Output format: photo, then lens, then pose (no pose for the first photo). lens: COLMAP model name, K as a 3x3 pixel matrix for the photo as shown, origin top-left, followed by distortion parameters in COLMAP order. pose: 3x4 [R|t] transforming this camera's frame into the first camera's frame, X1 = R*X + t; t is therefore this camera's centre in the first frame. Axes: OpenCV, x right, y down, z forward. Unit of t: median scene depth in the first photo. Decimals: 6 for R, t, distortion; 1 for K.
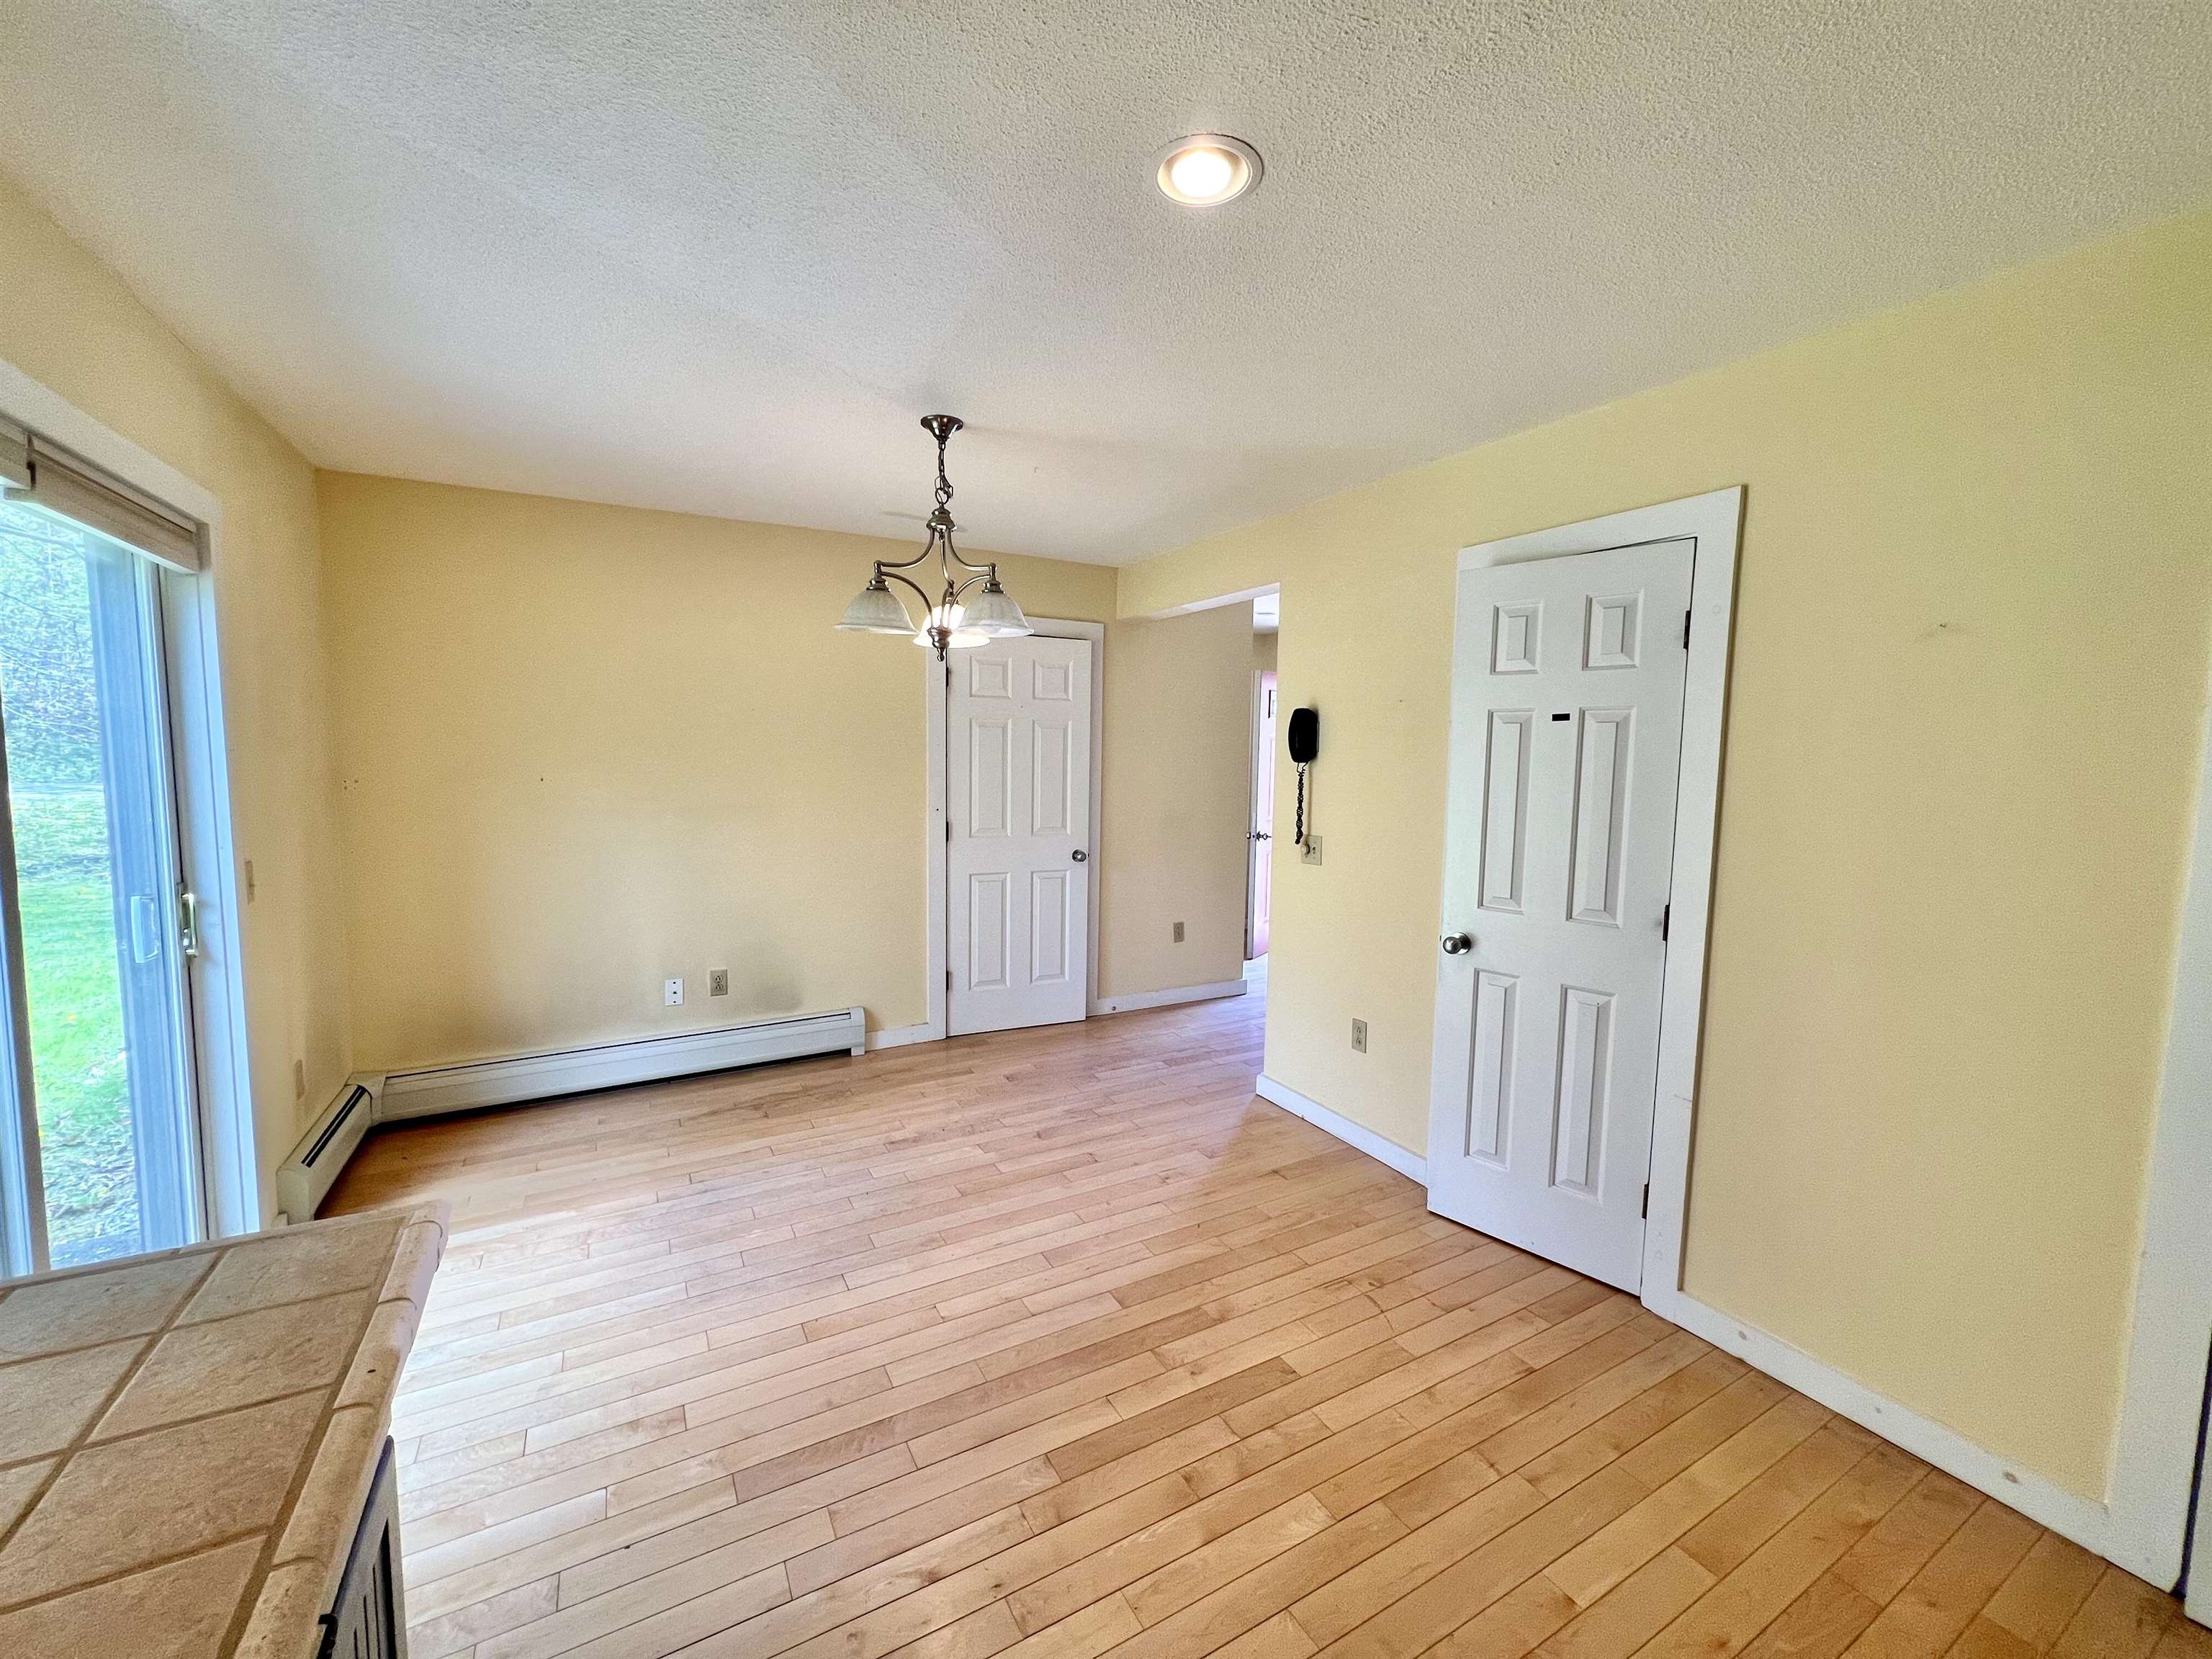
lens RADIAL K [[888.7, 0, 1106.1], [0, 888.7, 827.9], [0, 0, 1]] dist [-0.000873, -0.000043]
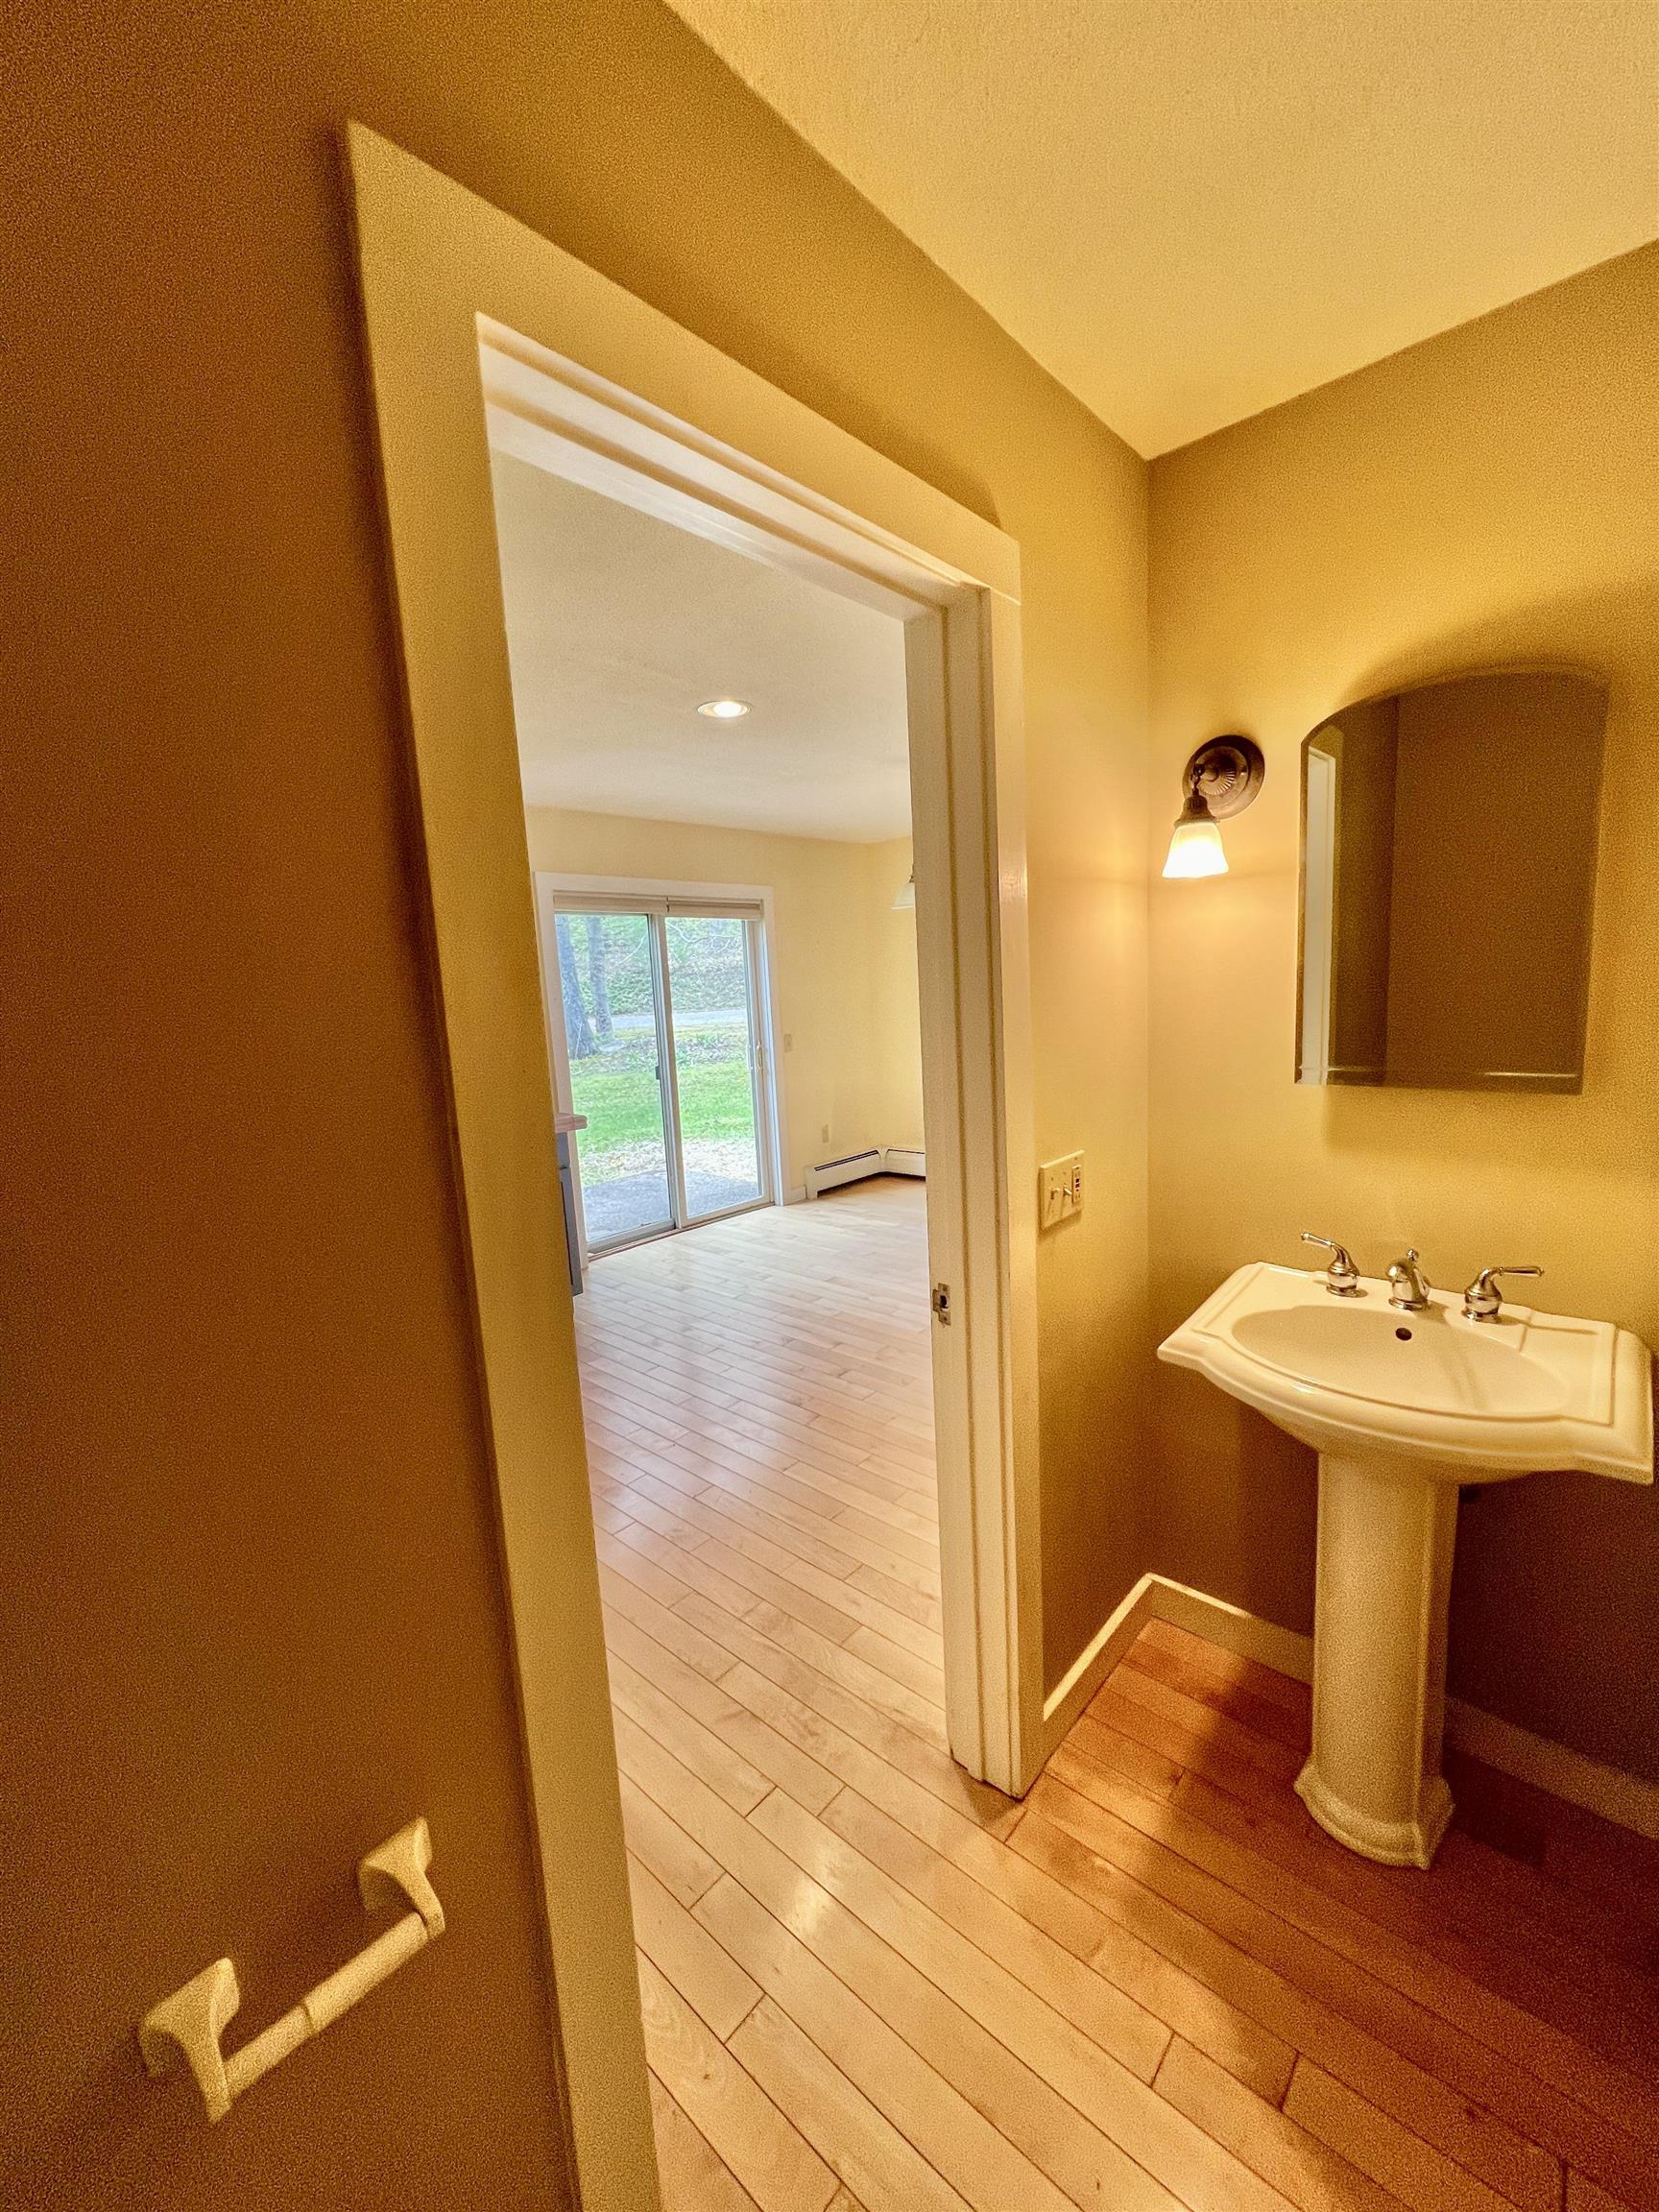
lens RADIAL K [[888.7, 0, 831.0], [0, 888.7, 1109.8], [0, 0, 1]] dist [-0.000873, -0.000043]
pose [[0.310001, 0.105634, -0.944850, 1.511967], [-0.021281, 0.994330, 0.104184, -0.014241], [0.950498, -0.012190, 0.310491, 0.392111]]
